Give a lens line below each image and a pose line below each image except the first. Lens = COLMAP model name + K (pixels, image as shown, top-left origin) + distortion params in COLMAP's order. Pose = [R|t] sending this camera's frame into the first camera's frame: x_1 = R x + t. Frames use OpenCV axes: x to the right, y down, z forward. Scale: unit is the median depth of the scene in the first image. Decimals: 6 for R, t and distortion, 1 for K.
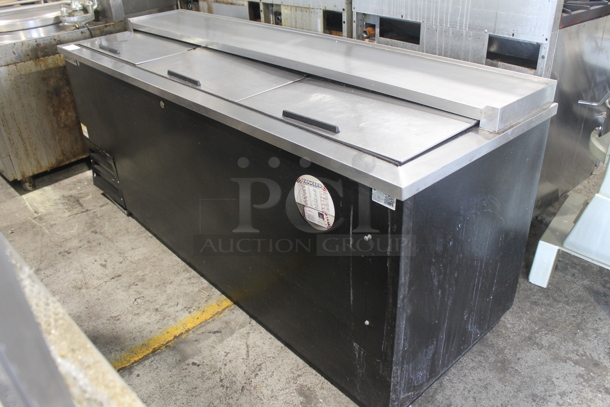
lens RADIAL K [[513.4, 0, 305.0], [0, 513.4, 203.5], [0, 0, 1]] dist [-0.179291, 0.155889]
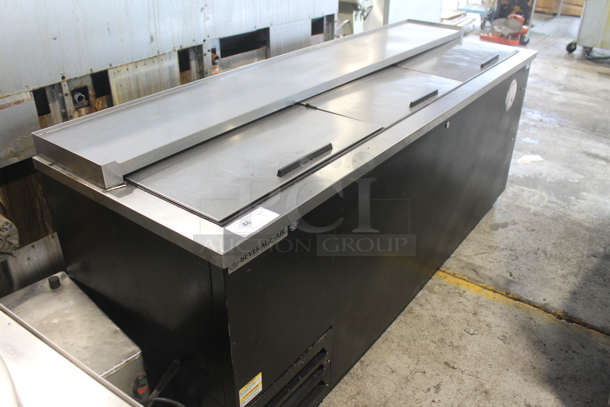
lens RADIAL K [[513.4, 0, 305.0], [0, 513.4, 203.5], [0, 0, 1]] dist [-0.179291, 0.155889]
pose [[-0.188683, -0.454161, 0.870710, -0.974847], [0.492848, 0.723101, 0.483969, -0.590088], [-0.849411, 0.520444, 0.087396, 1.044819]]
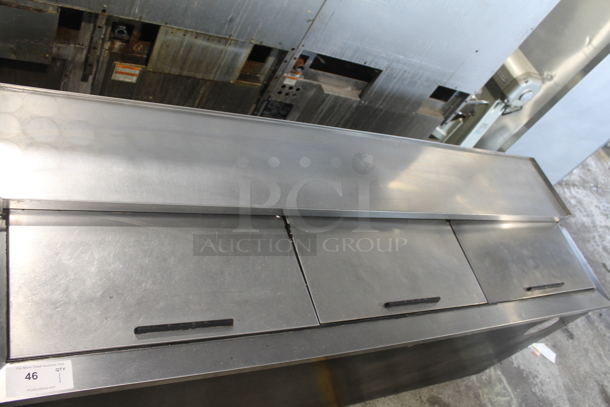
lens RADIAL K [[513.4, 0, 305.0], [0, 513.4, 203.5], [0, 0, 1]] dist [-0.179291, 0.155889]
pose [[0.321591, -0.557007, 0.765717, -0.710834], [0.007203, 0.810090, 0.586261, -0.723935], [-0.946851, -0.183021, 0.264530, 0.847616]]
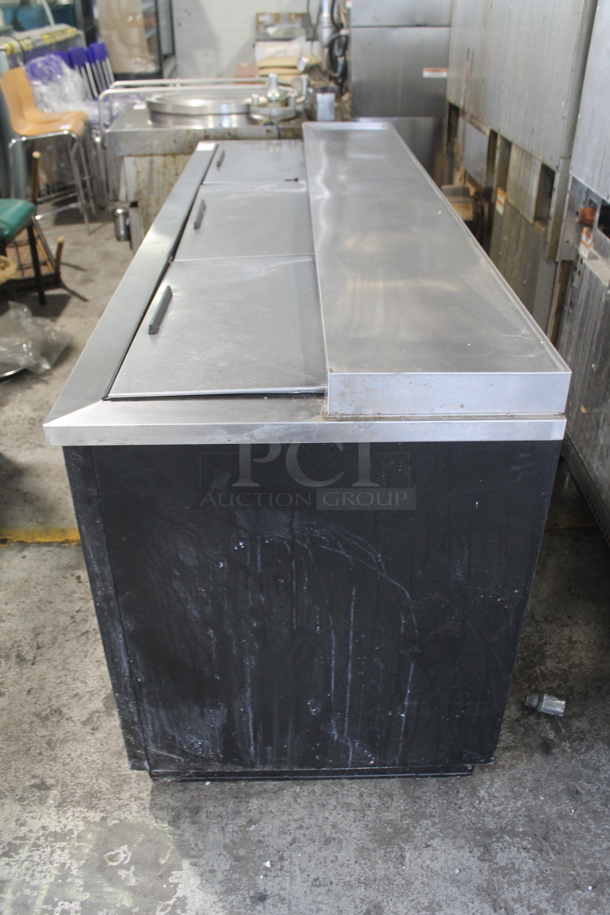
lens RADIAL K [[770.1, 0, 305.0], [0, 770.1, 457.5], [0, 0, 1]] dist [-0.179291, 0.155889]
pose [[0.756663, 0.382460, -0.530270, 0.492550], [-0.350842, 0.921909, 0.164301, -0.136804], [0.551699, 0.061720, 0.831757, 0.181778]]
